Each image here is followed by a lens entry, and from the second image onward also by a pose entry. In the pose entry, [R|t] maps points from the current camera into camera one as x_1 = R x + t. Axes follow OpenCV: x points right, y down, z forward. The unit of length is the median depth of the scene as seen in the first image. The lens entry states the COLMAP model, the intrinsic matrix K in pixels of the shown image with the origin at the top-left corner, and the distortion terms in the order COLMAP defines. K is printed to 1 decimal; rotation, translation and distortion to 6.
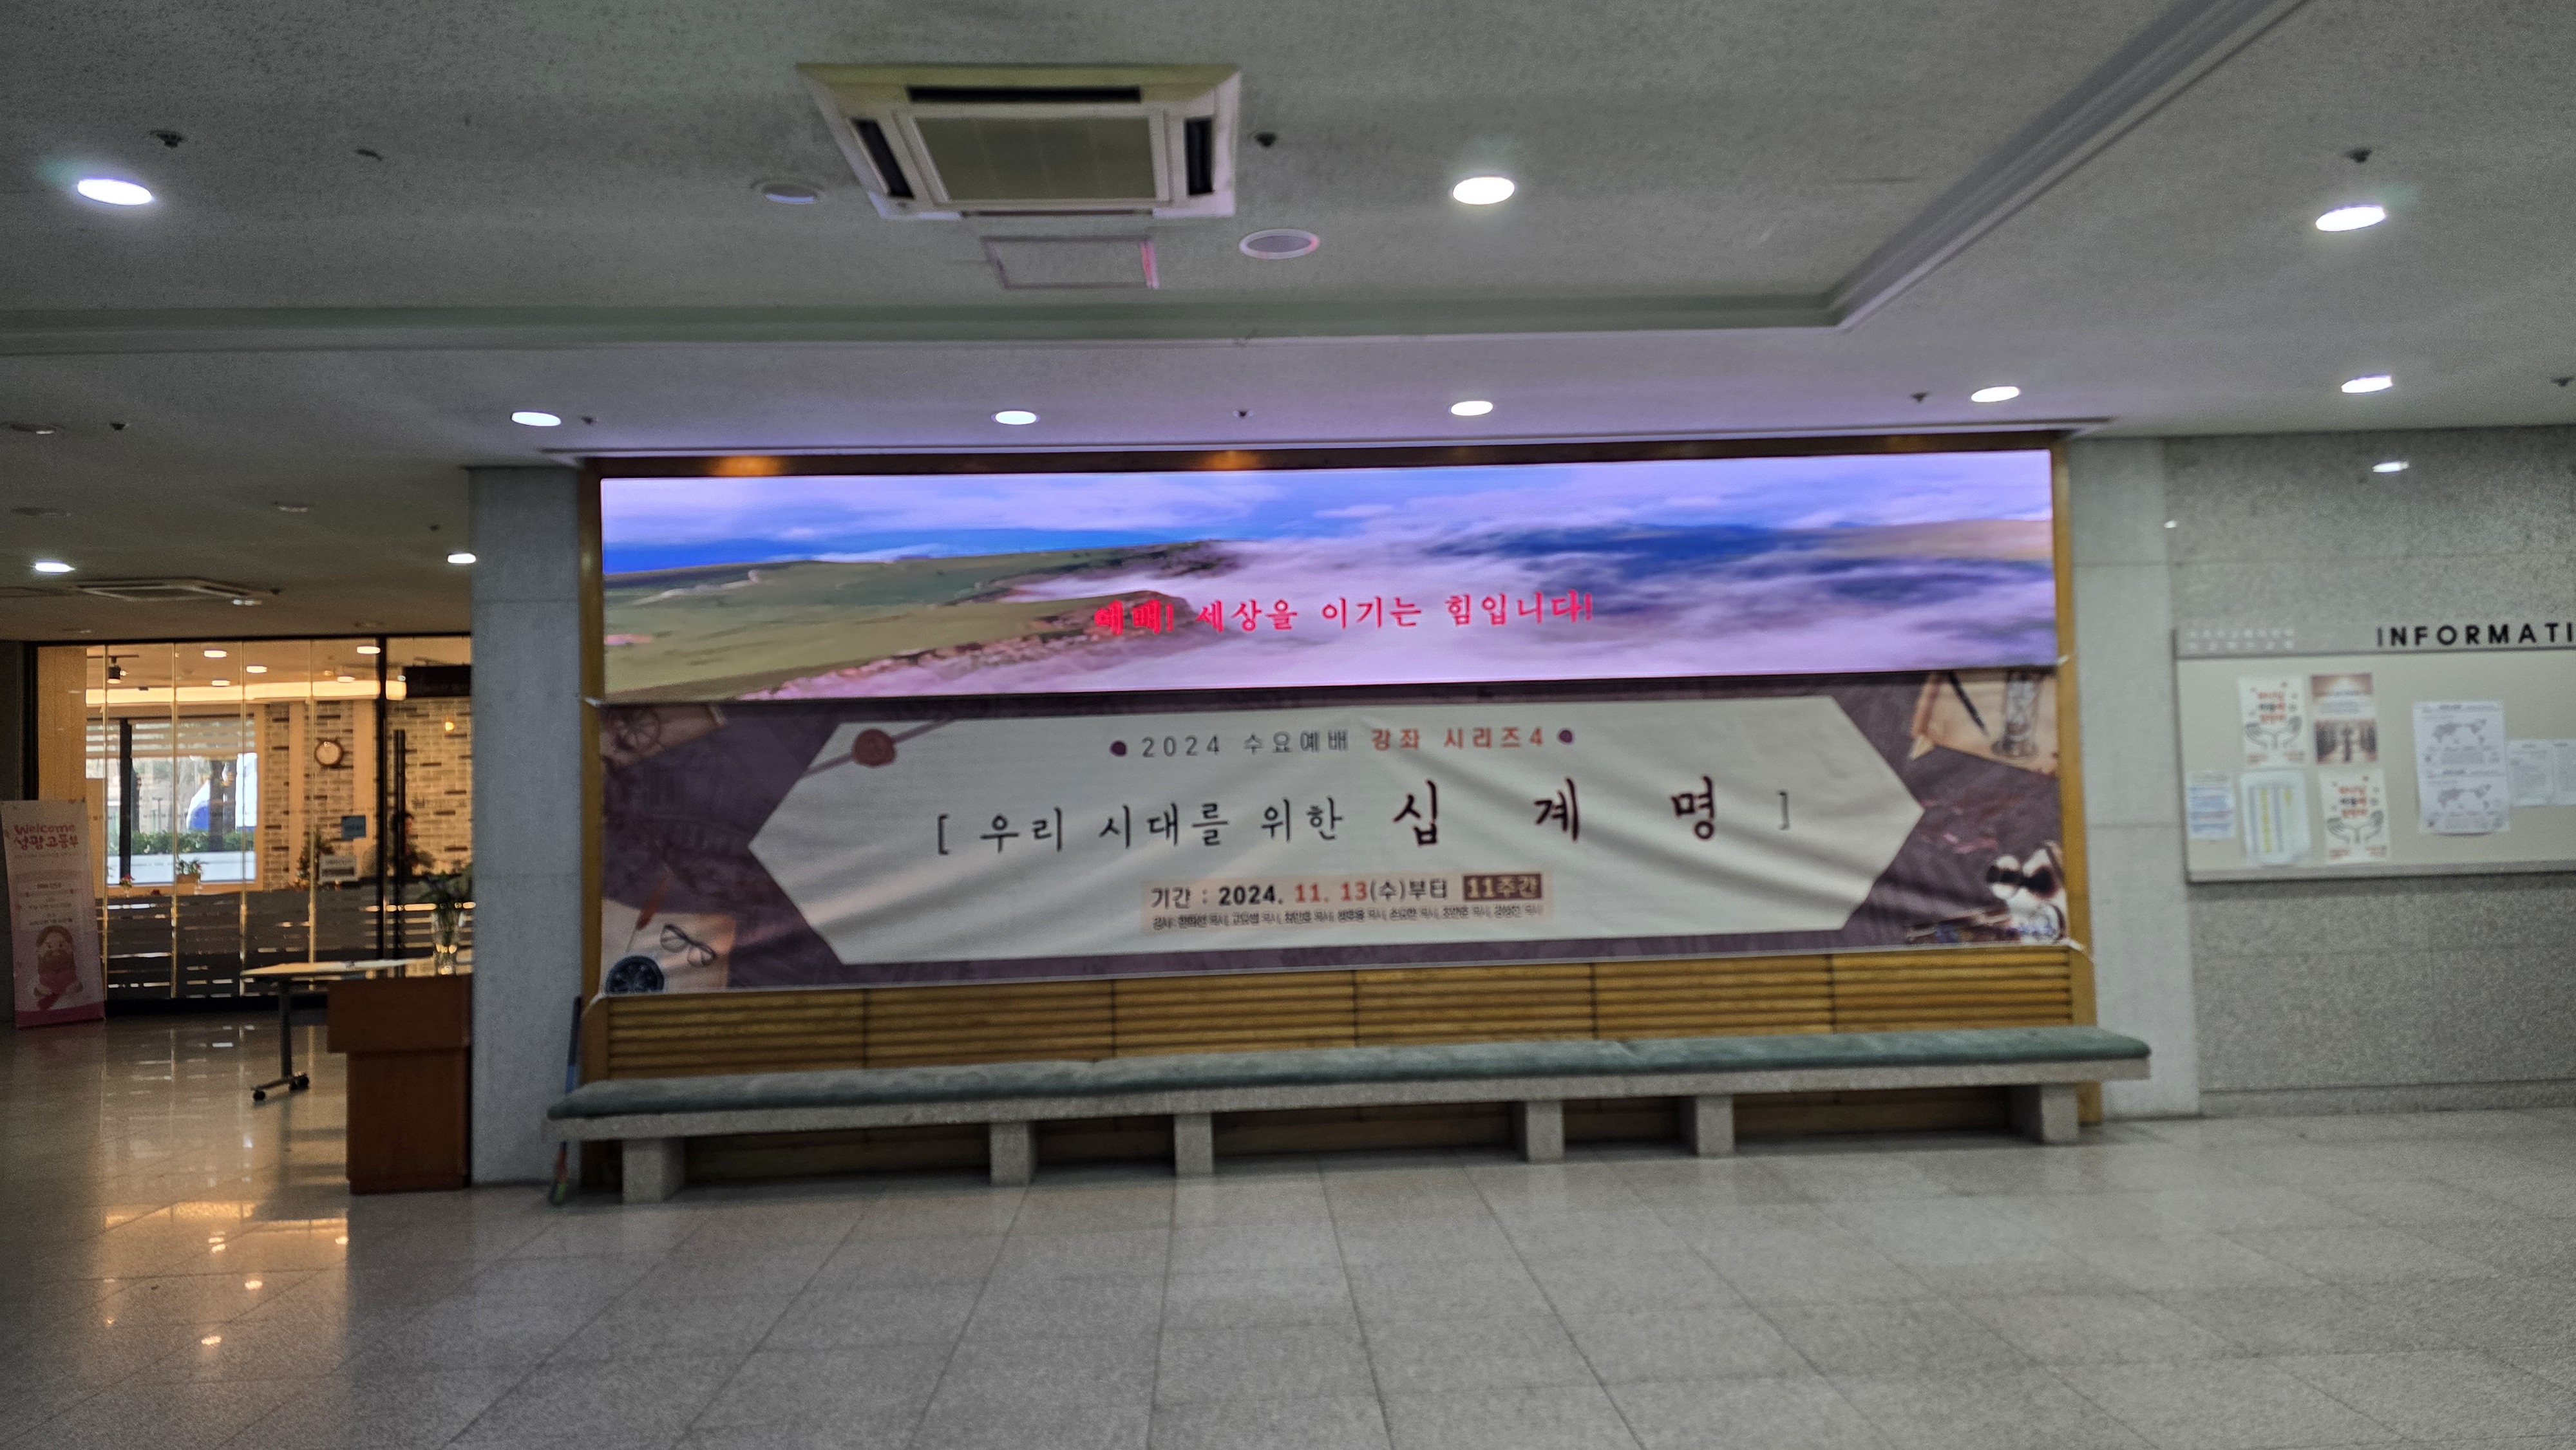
lens RADIAL K [[1733.2, 0, 1291.3], [0, 1733.2, 727.7], [0, 0, 1]] dist [0.017032, -0.022631]
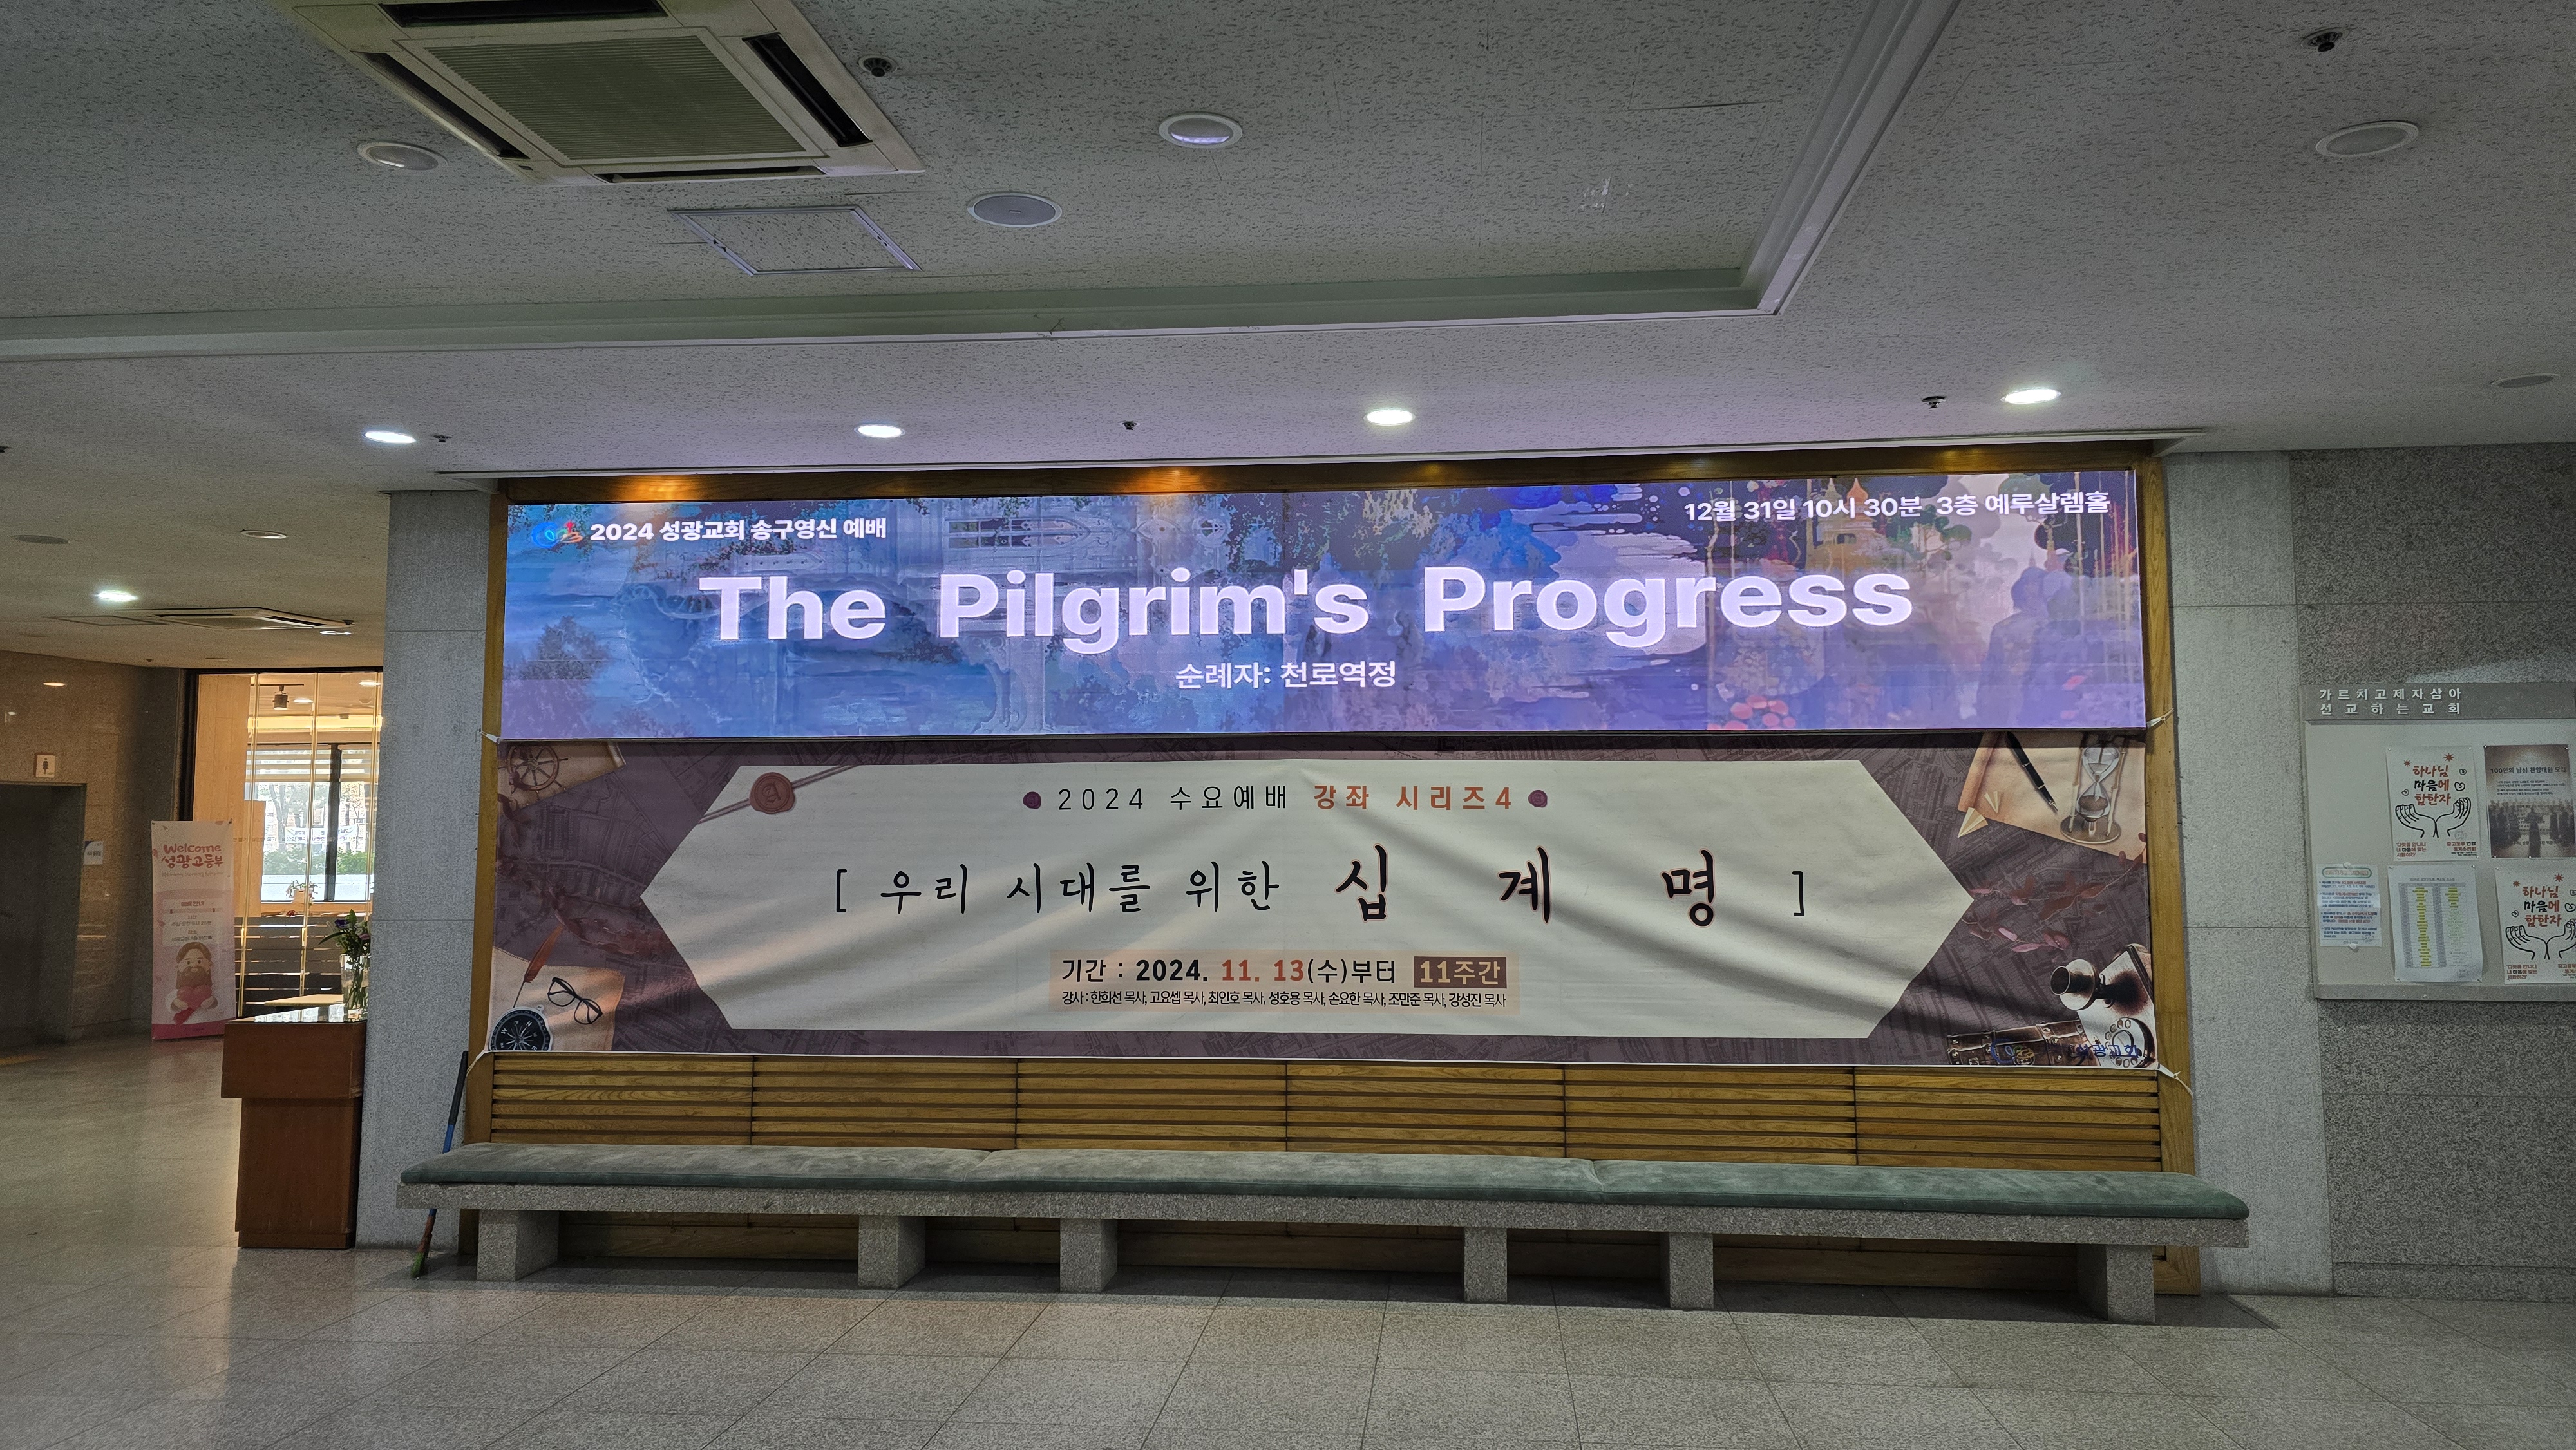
lens RADIAL K [[1733.2, 0, 1283.8], [0, 1733.2, 707.8], [0, 0, 1]] dist [0.017032, -0.022631]
pose [[0.988575, 0.016885, -0.149779, 0.163010], [-0.022450, 0.999116, -0.035547, -0.007268], [0.149047, 0.038504, 0.988080, 0.128219]]
